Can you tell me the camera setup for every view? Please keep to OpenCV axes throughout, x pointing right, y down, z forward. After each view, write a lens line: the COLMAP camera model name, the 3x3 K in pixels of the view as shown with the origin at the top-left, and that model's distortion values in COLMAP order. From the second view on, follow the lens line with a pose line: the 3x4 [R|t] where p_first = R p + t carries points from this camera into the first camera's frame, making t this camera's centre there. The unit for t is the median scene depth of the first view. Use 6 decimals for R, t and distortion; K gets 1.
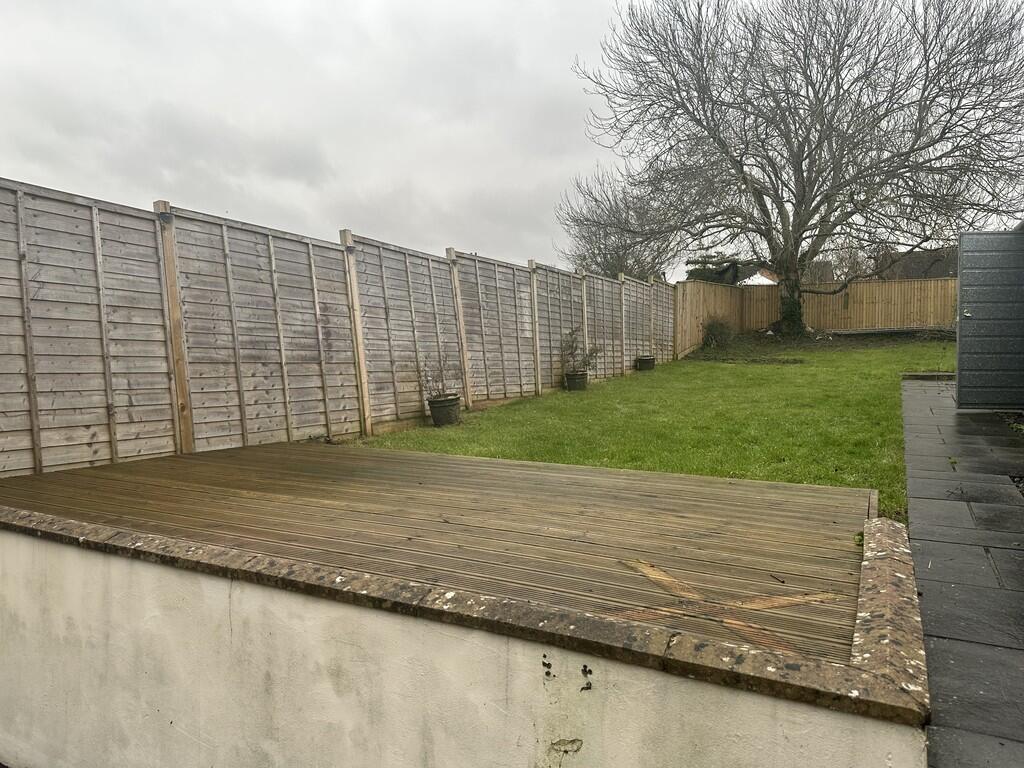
lens RADIAL K [[714.4, 0, 508.2], [0, 714.4, 378.4], [0, 0, 1]] dist [0.045820, -0.051775]
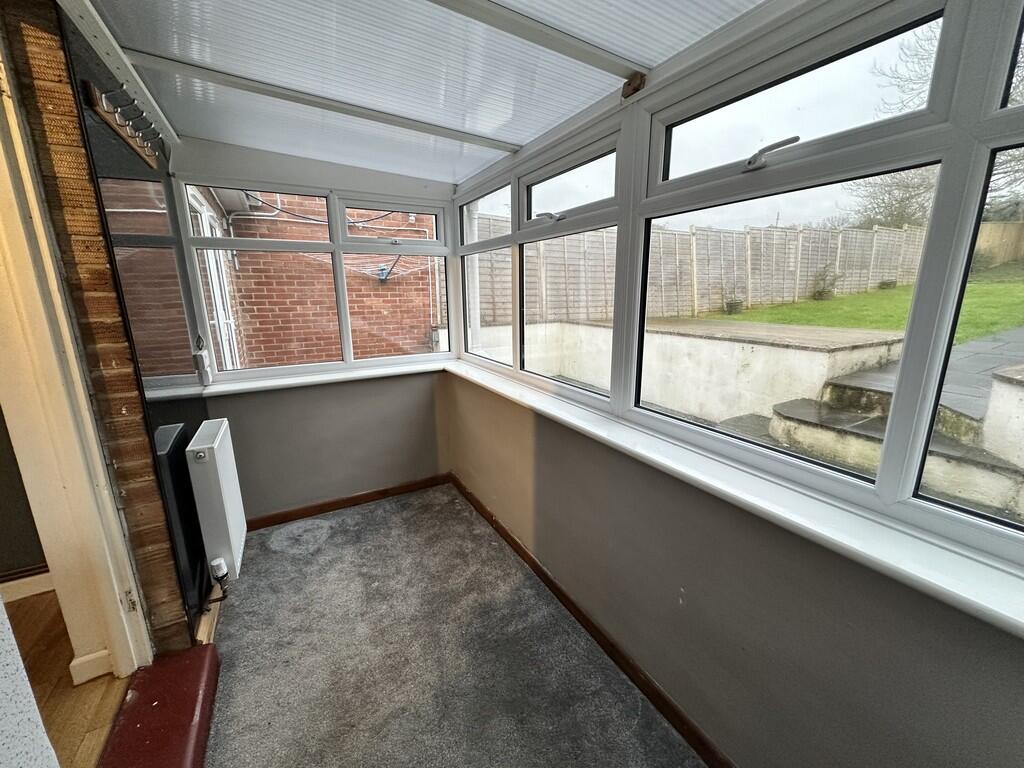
lens RADIAL K [[404.1, 0, 514.1], [0, 404.1, 382.5], [0, 0, 1]] dist [-0.006299, 0.000908]
pose [[0.825034, 0.106254, -0.555004, 0.096691], [0.004433, 0.980916, 0.194383, 0.043065], [0.565066, -0.162833, 0.808817, -0.600522]]
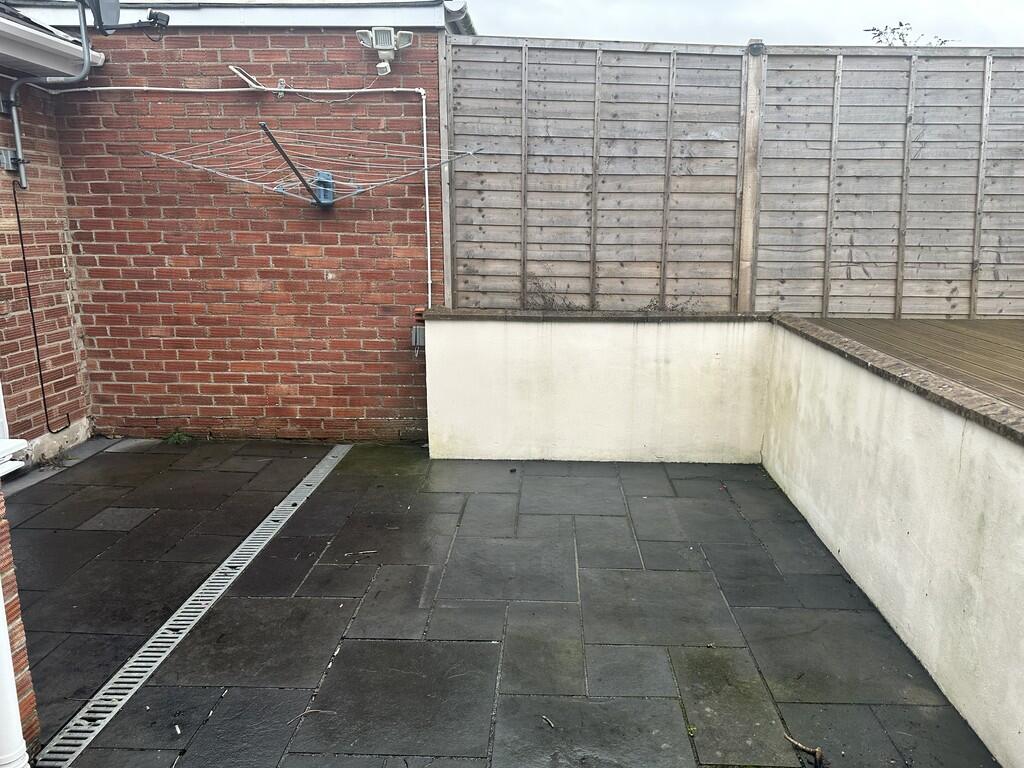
lens RADIAL K [[714.4, 0, 518.8], [0, 714.4, 381.7], [0, 0, 1]] dist [0.045820, -0.051775]
pose [[0.400804, 0.186321, -0.897017, 0.121288], [-0.020016, 0.980649, 0.194749, 0.016680], [0.915945, -0.060102, 0.396778, 0.002002]]
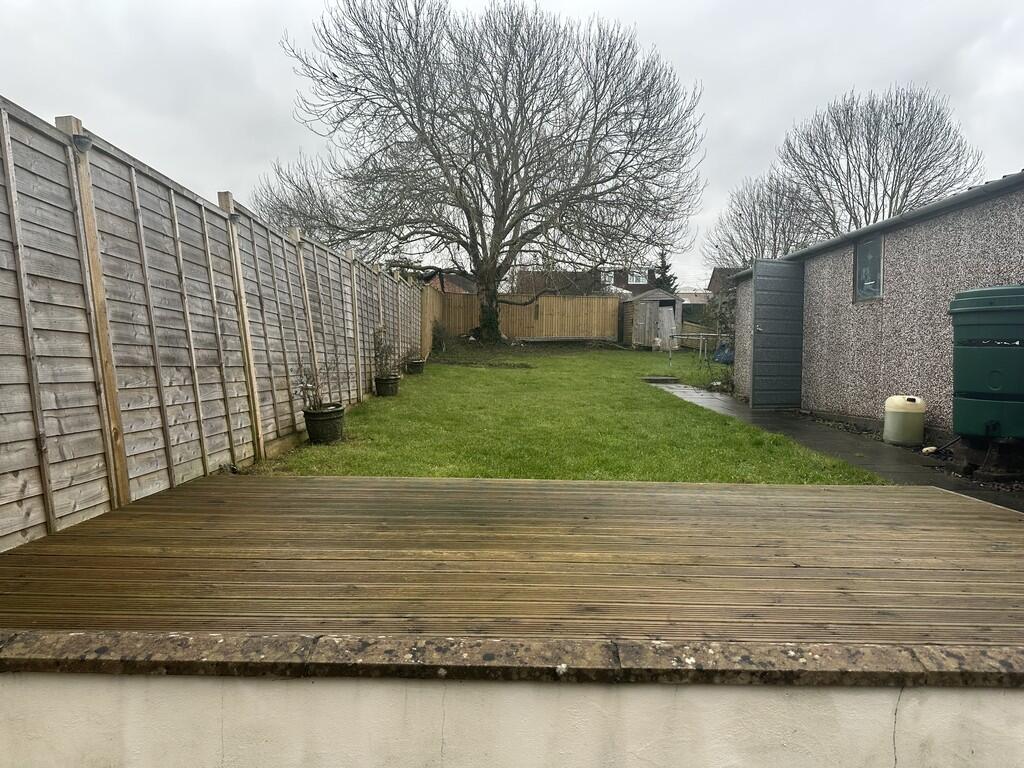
lens RADIAL K [[714.4, 0, 514.7], [0, 714.4, 384.1], [0, 0, 1]] dist [0.045820, -0.051775]
pose [[0.879207, -0.004282, 0.476420, -0.457027], [0.002133, 0.999985, 0.005052, -0.008693], [-0.476434, -0.003426, 0.879203, 0.246957]]
